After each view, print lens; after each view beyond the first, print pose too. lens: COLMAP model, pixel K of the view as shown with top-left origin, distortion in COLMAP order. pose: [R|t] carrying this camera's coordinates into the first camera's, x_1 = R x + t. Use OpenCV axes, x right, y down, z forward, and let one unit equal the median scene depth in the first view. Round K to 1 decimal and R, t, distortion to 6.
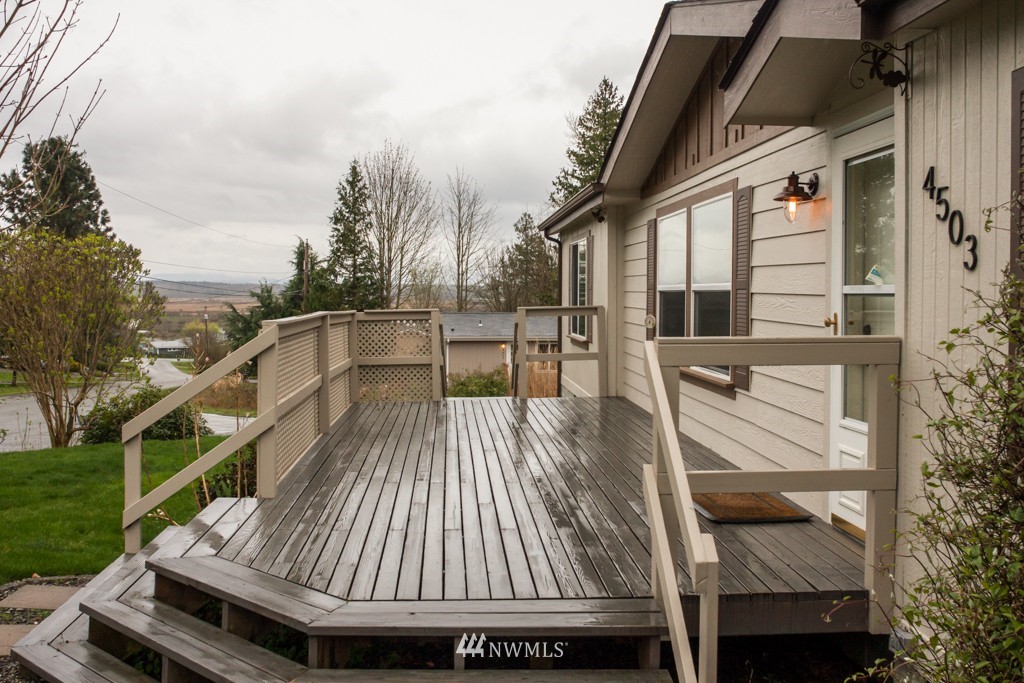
lens RADIAL K [[950.4, 0, 512.0], [0, 950.4, 341.5], [0, 0, 1]] dist [-0.055597, -0.001374]
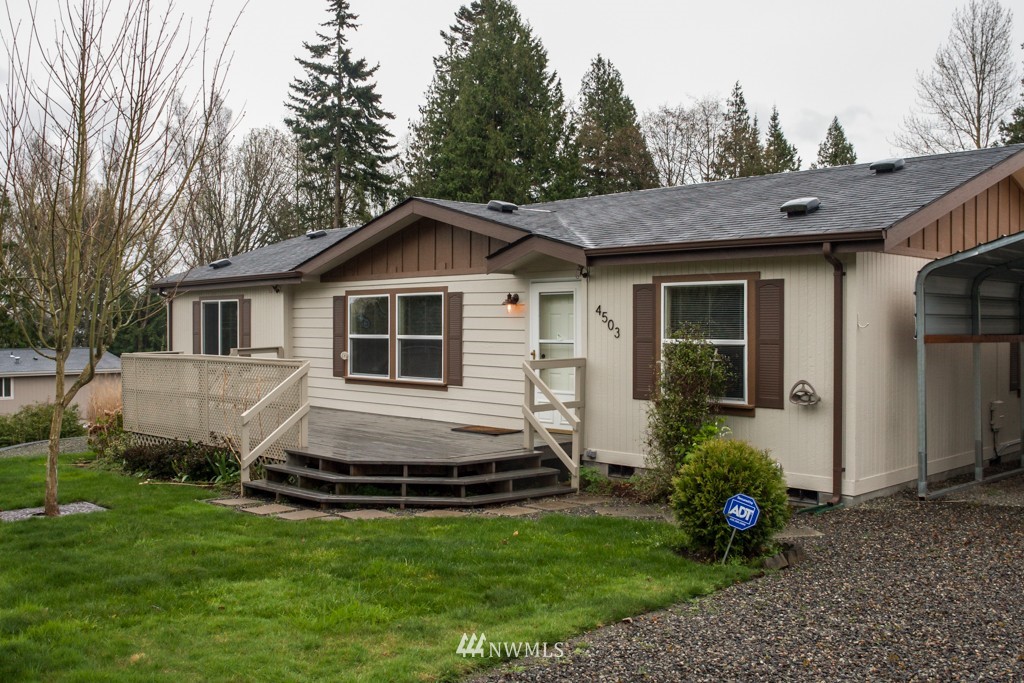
lens RADIAL K [[950.4, 0, 512.0], [0, 950.4, 341.5], [0, 0, 1]] dist [-0.055597, -0.001374]
pose [[0.768032, -0.006578, 0.640378, -1.294092], [0.029200, 0.999267, -0.024757, 0.009817], [-0.639745, 0.037713, 0.767661, -0.914954]]
